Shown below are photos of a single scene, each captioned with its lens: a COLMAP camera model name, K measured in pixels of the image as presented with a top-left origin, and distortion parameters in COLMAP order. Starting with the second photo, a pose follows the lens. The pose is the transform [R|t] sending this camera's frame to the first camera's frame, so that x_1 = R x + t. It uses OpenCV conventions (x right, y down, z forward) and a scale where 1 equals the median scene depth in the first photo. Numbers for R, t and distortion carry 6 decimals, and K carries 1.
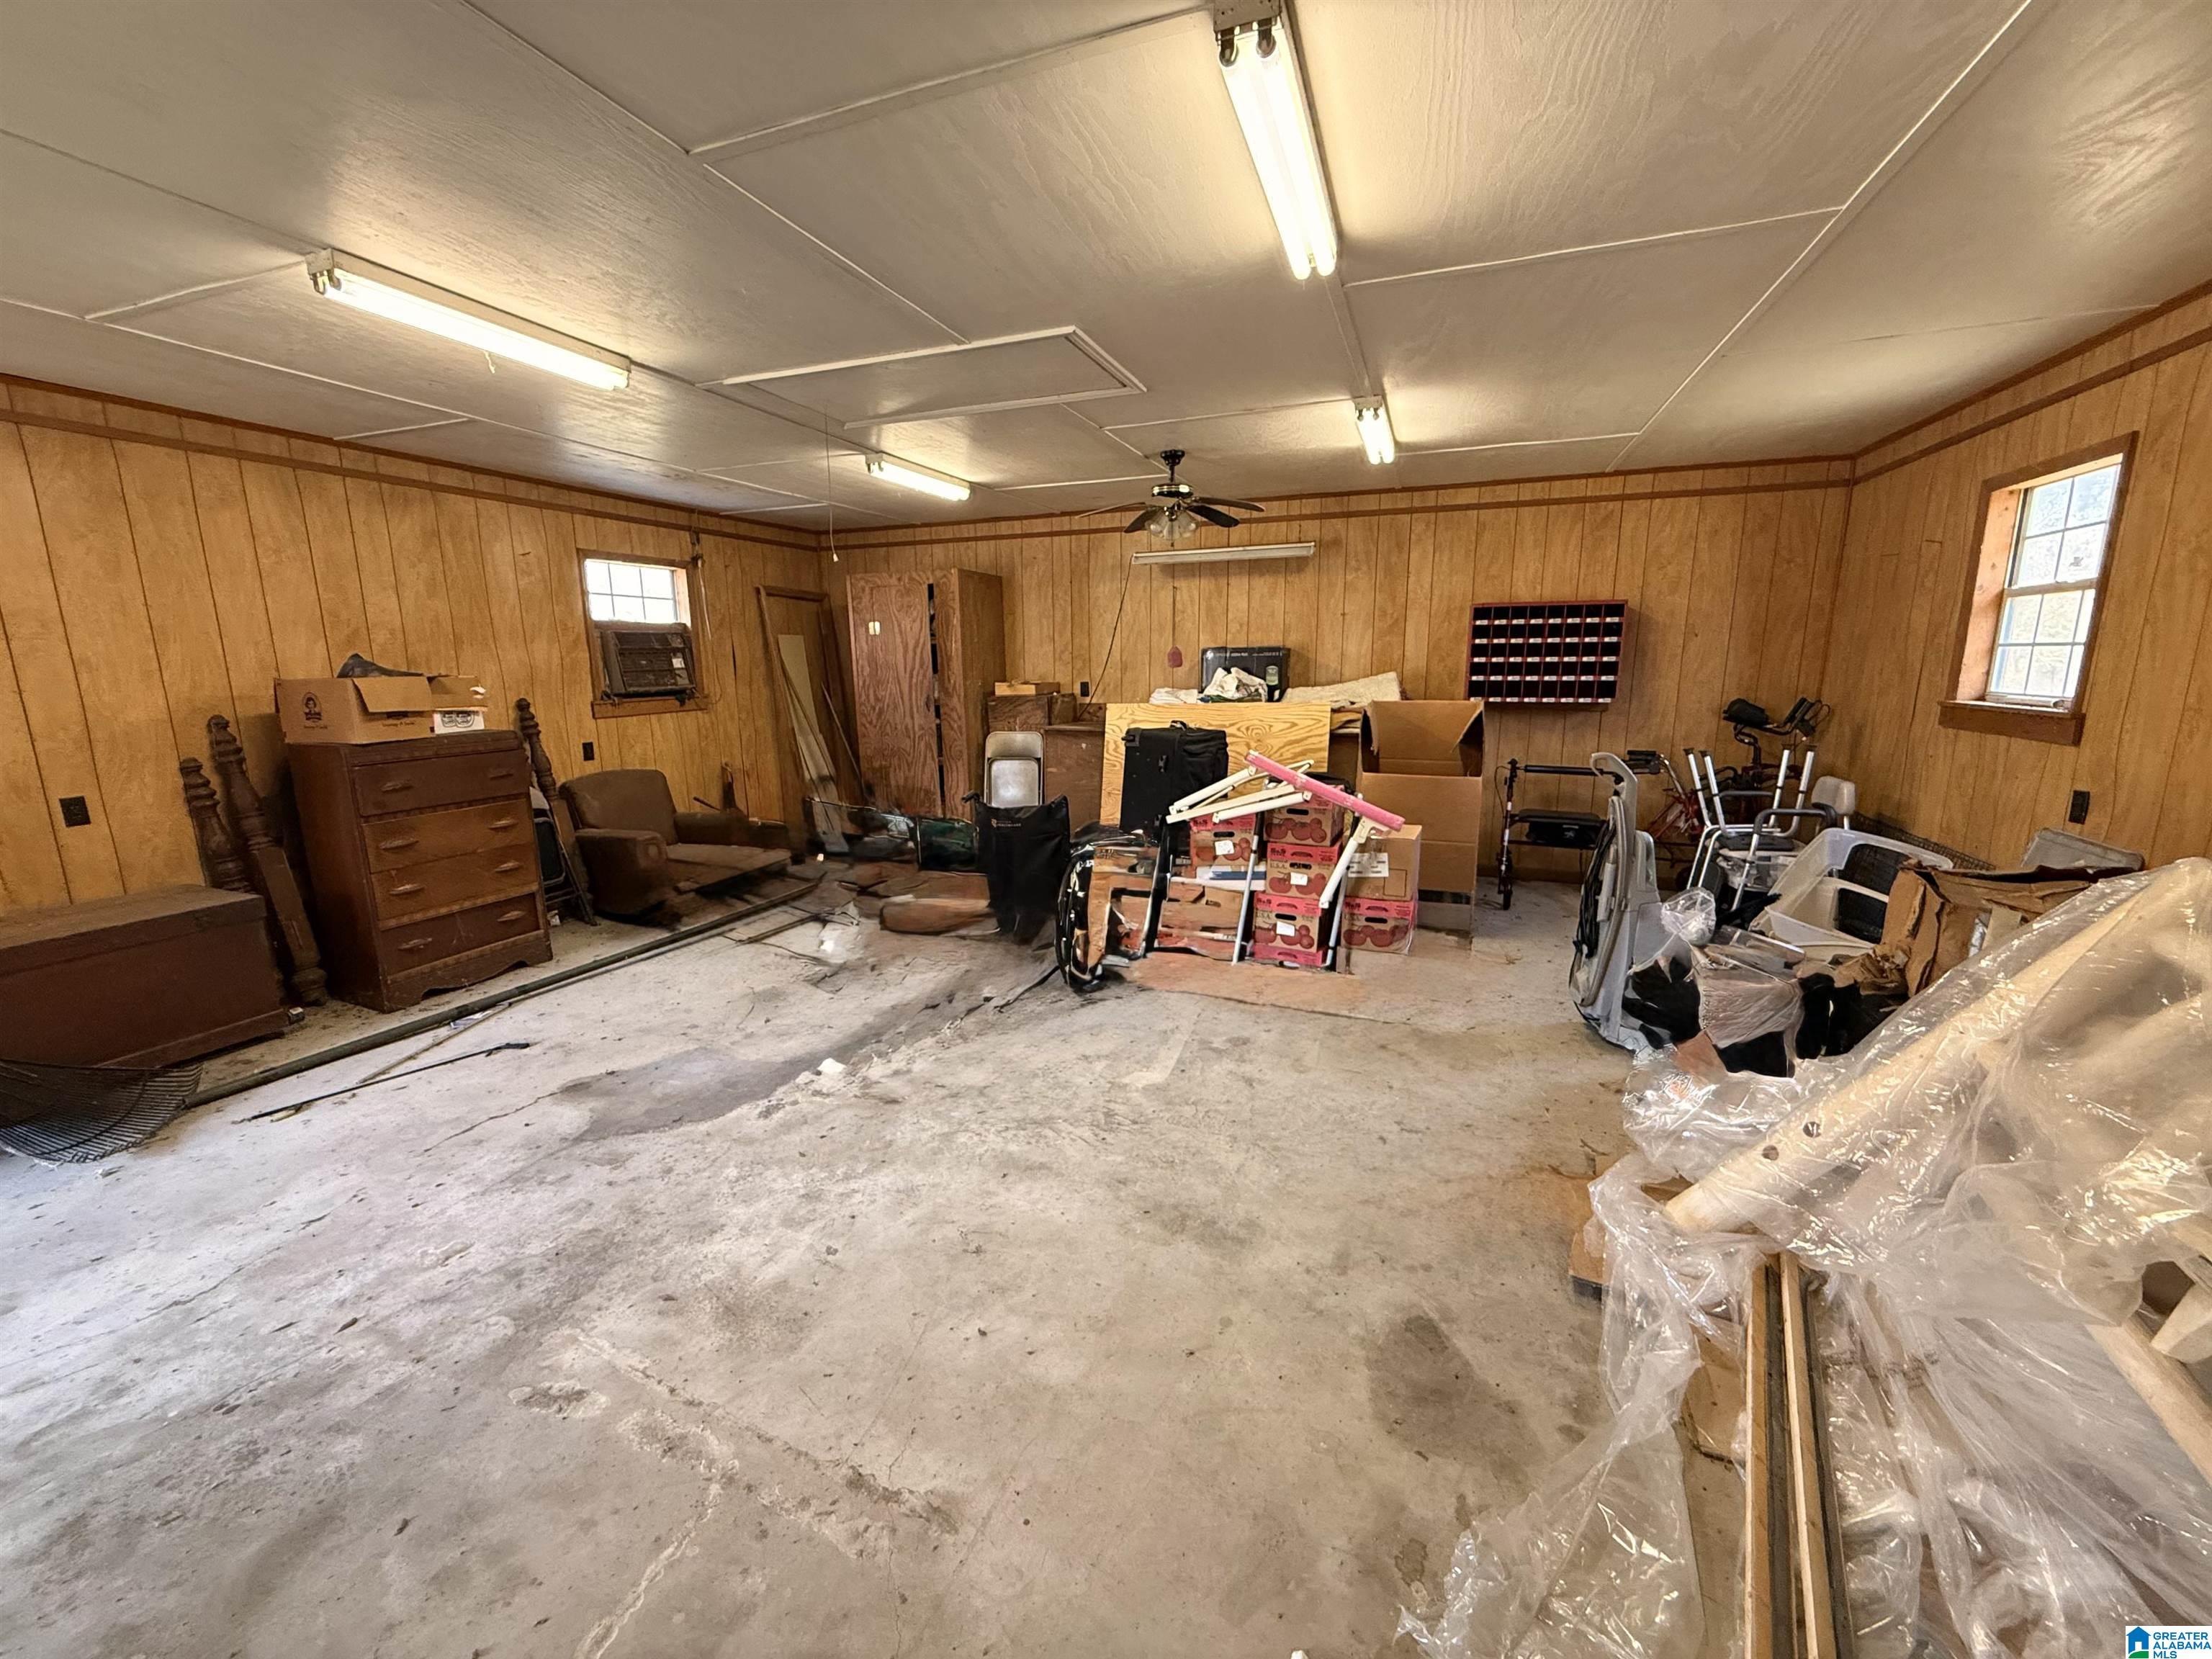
lens RADIAL K [[887.5, 0, 1101.6], [0, 887.5, 814.7], [0, 0, 1]] dist [0.001672, -0.000119]
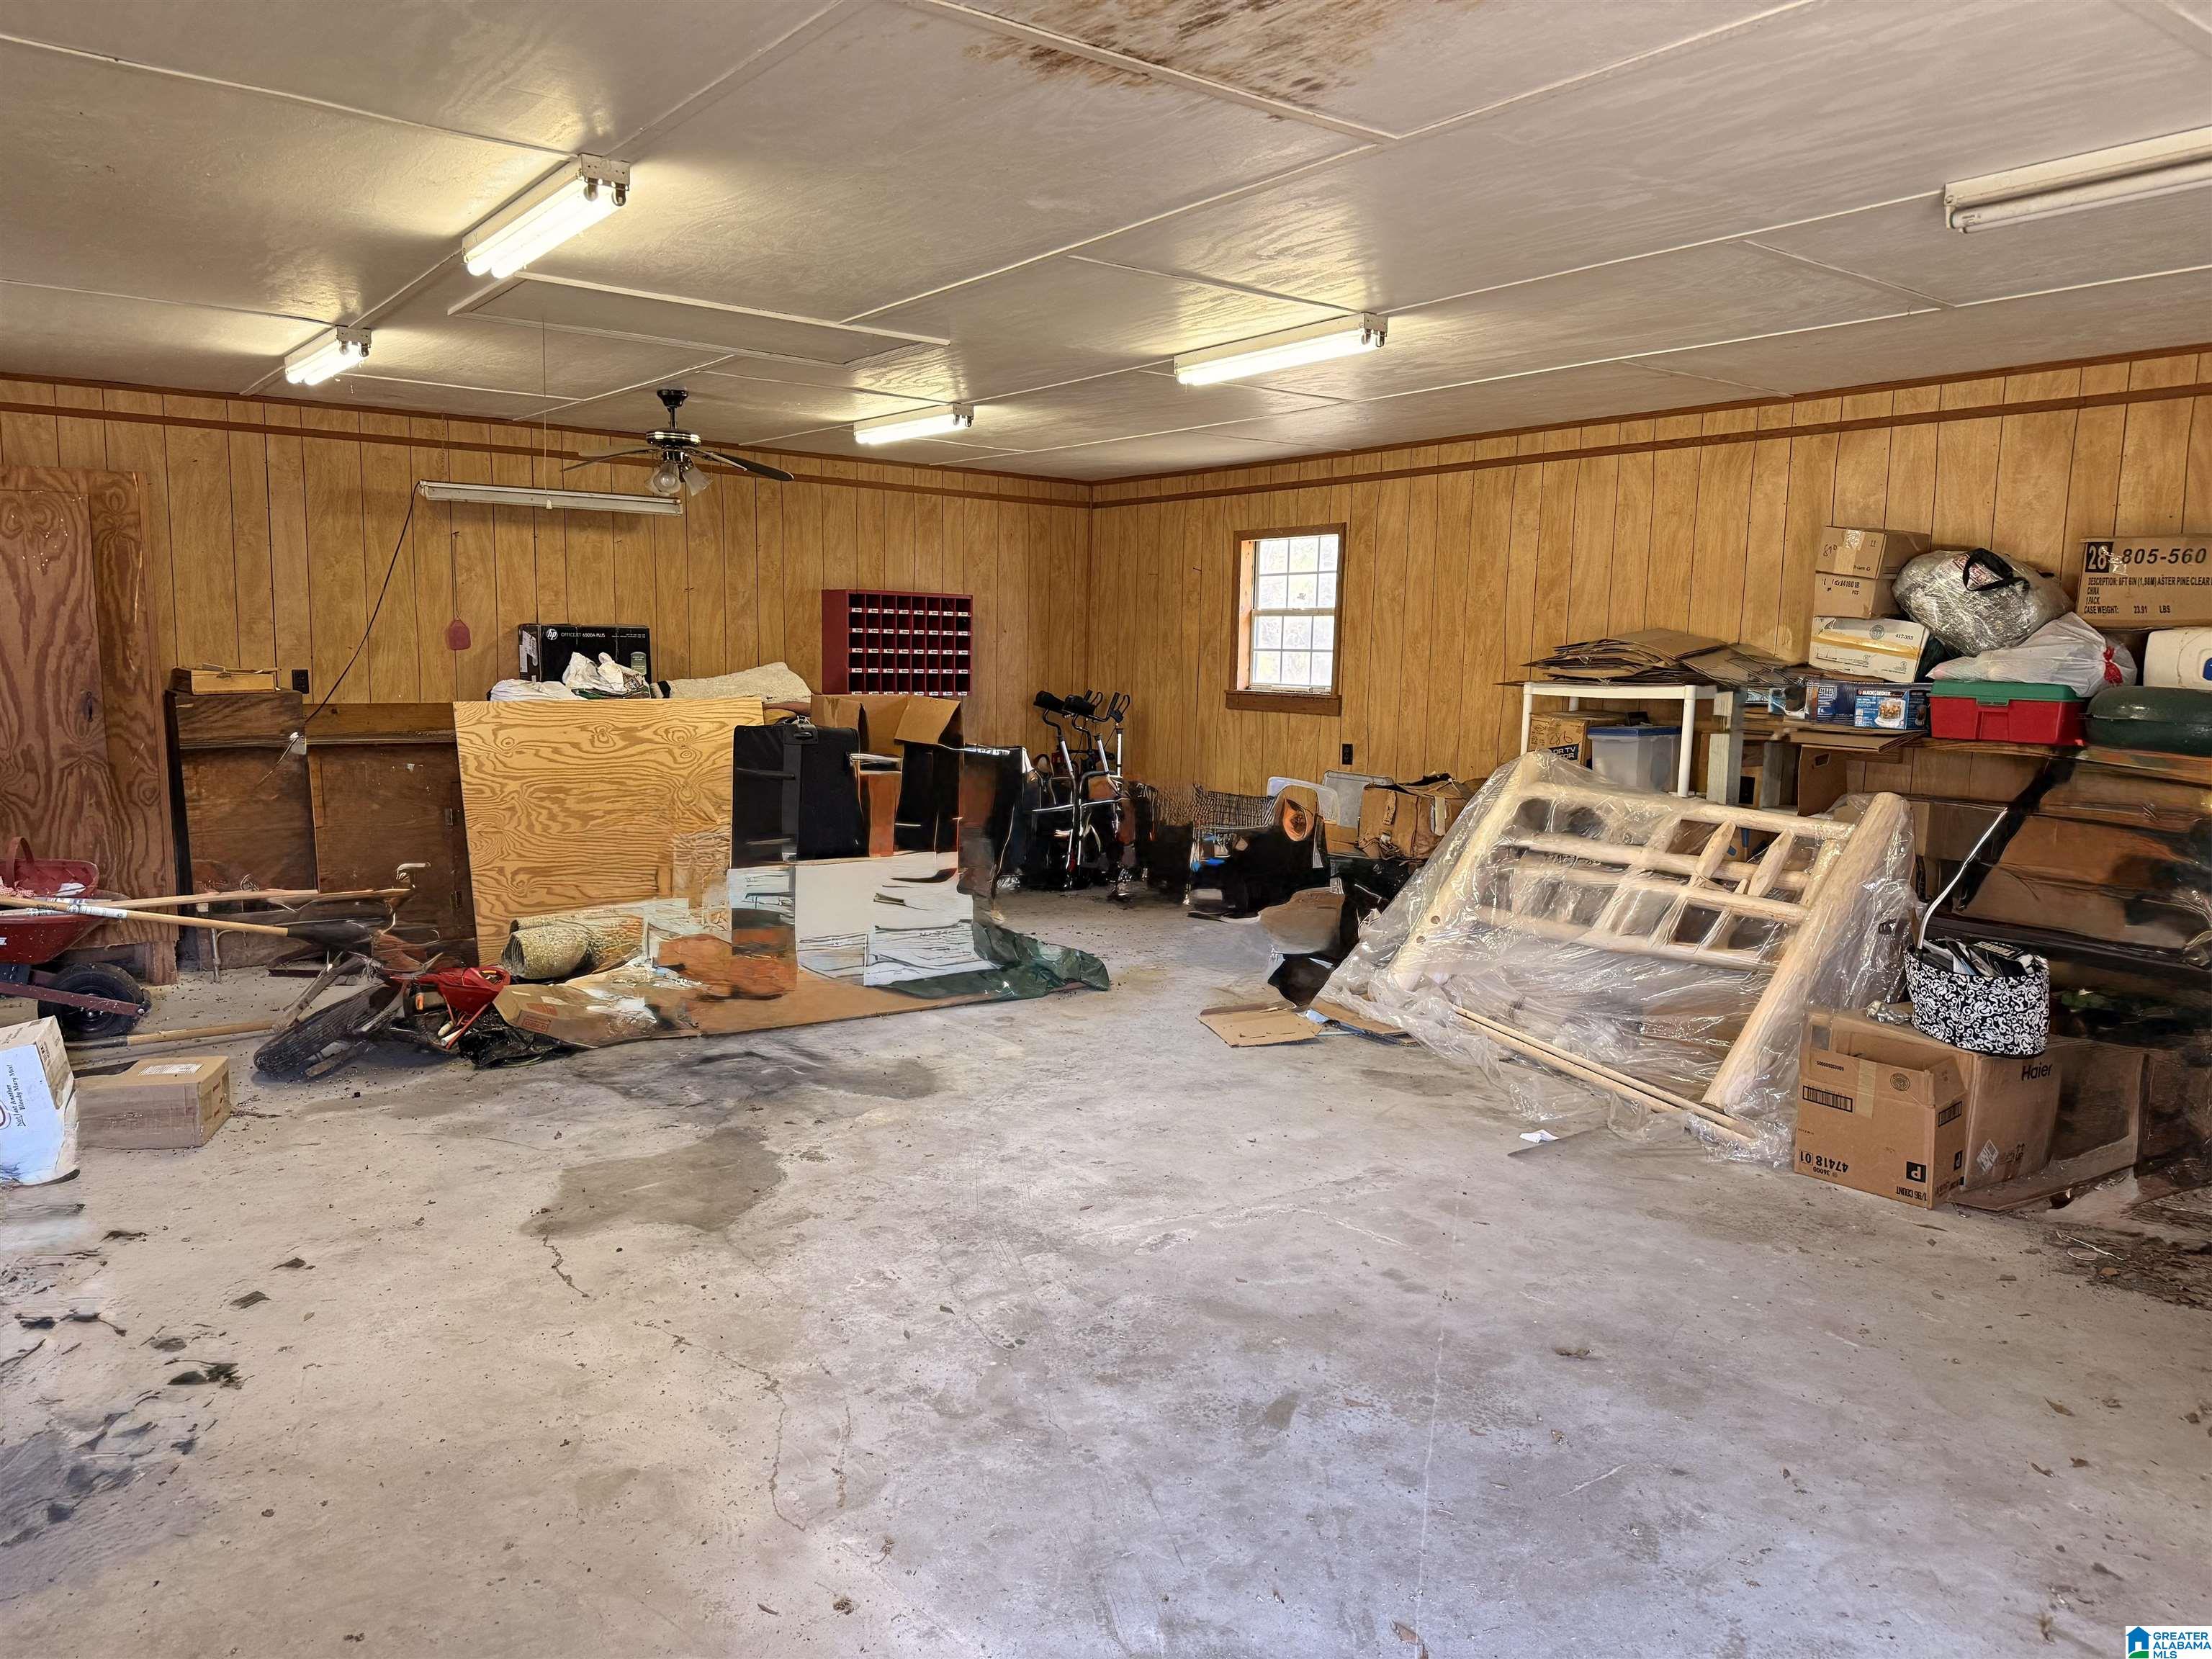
lens RADIAL K [[1529.9, 0, 1100.4], [0, 1529.9, 820.9], [0, 0, 1]] dist [0.062014, -0.011013]
pose [[0.531552, -0.077002, 0.843519, -1.189655], [0.123334, 0.992282, 0.012862, 0.016413], [-0.837999, 0.097197, 0.536946, -0.067725]]
